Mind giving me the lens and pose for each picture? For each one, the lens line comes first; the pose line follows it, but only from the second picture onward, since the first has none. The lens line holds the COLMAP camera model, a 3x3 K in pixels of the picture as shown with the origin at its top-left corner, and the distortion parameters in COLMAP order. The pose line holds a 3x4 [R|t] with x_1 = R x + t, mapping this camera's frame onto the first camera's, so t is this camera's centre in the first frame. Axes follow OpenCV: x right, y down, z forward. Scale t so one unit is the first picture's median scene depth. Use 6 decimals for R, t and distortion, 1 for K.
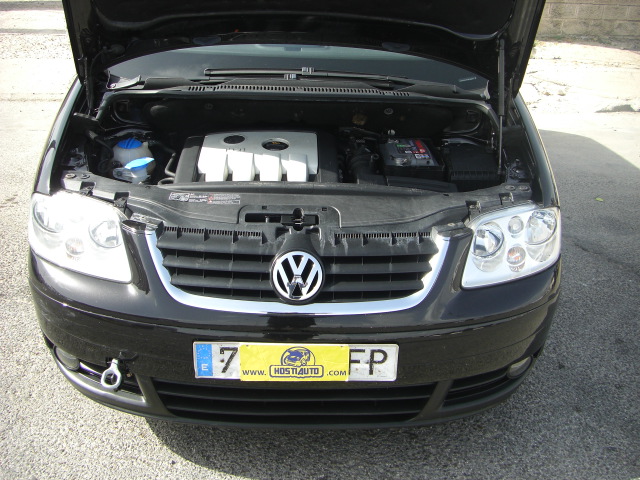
lens RADIAL K [[722.7, 0, 318.6], [0, 722.7, 196.4], [0, 0, 1]] dist [-0.194804, 0.162605]
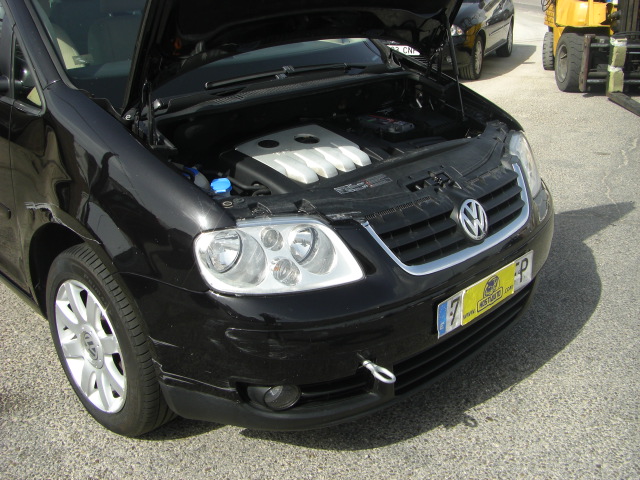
lens RADIAL K [[733.7, 0, 316.7], [0, 733.7, 195.4], [0, 0, 1]] dist [-0.203412, 0.165565]
pose [[0.728793, -0.257021, 0.634666, -0.931612], [0.282682, 0.957142, 0.063008, -0.071691], [-0.623660, 0.133489, 0.770213, 0.240555]]
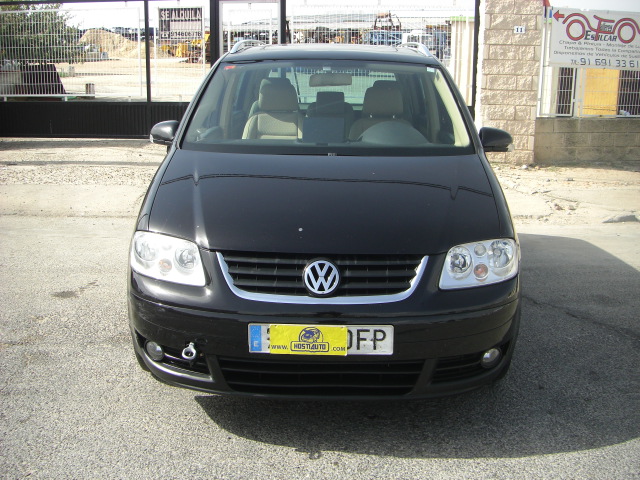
lens RADIAL K [[733.7, 0, 316.7], [0, 733.7, 195.4], [0, 0, 1]] dist [-0.203412, 0.165565]
pose [[0.997925, -0.017642, -0.061924, 0.053312], [0.004132, 0.977295, -0.211842, 0.254050], [0.064255, 0.211147, 0.975340, -0.451072]]
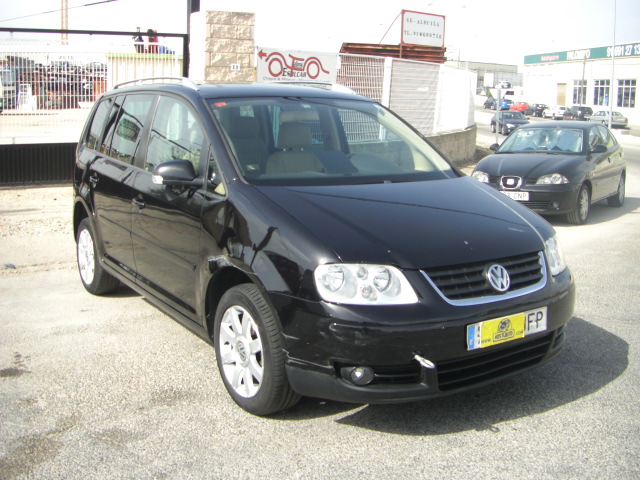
lens RADIAL K [[733.7, 0, 316.7], [0, 733.7, 195.4], [0, 0, 1]] dist [-0.203412, 0.165565]
pose [[0.846634, -0.091802, 0.524198, -1.281516], [0.219516, 0.957549, -0.186848, 0.146200], [-0.484792, 0.273261, 0.830846, -0.296439]]
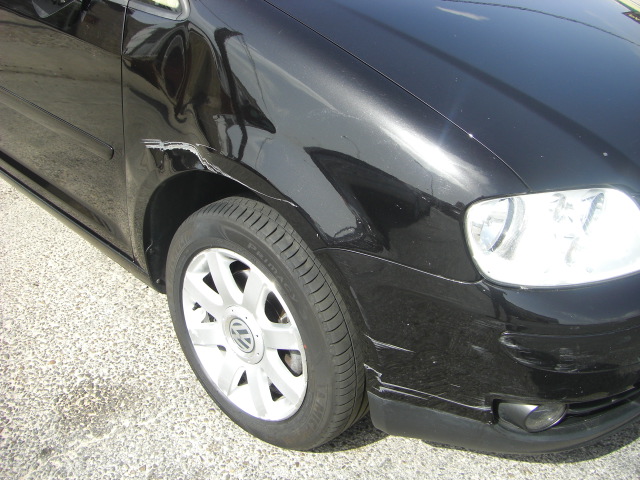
lens RADIAL K [[749.7, 0, 318.6], [0, 749.7, 202.5], [0, 0, 1]] dist [-0.228180, 0.354815]
pose [[0.712011, -0.312731, 0.628681, -0.980522], [0.255116, 0.949372, 0.183325, -0.167590], [-0.654184, 0.029858, 0.755746, 0.659861]]
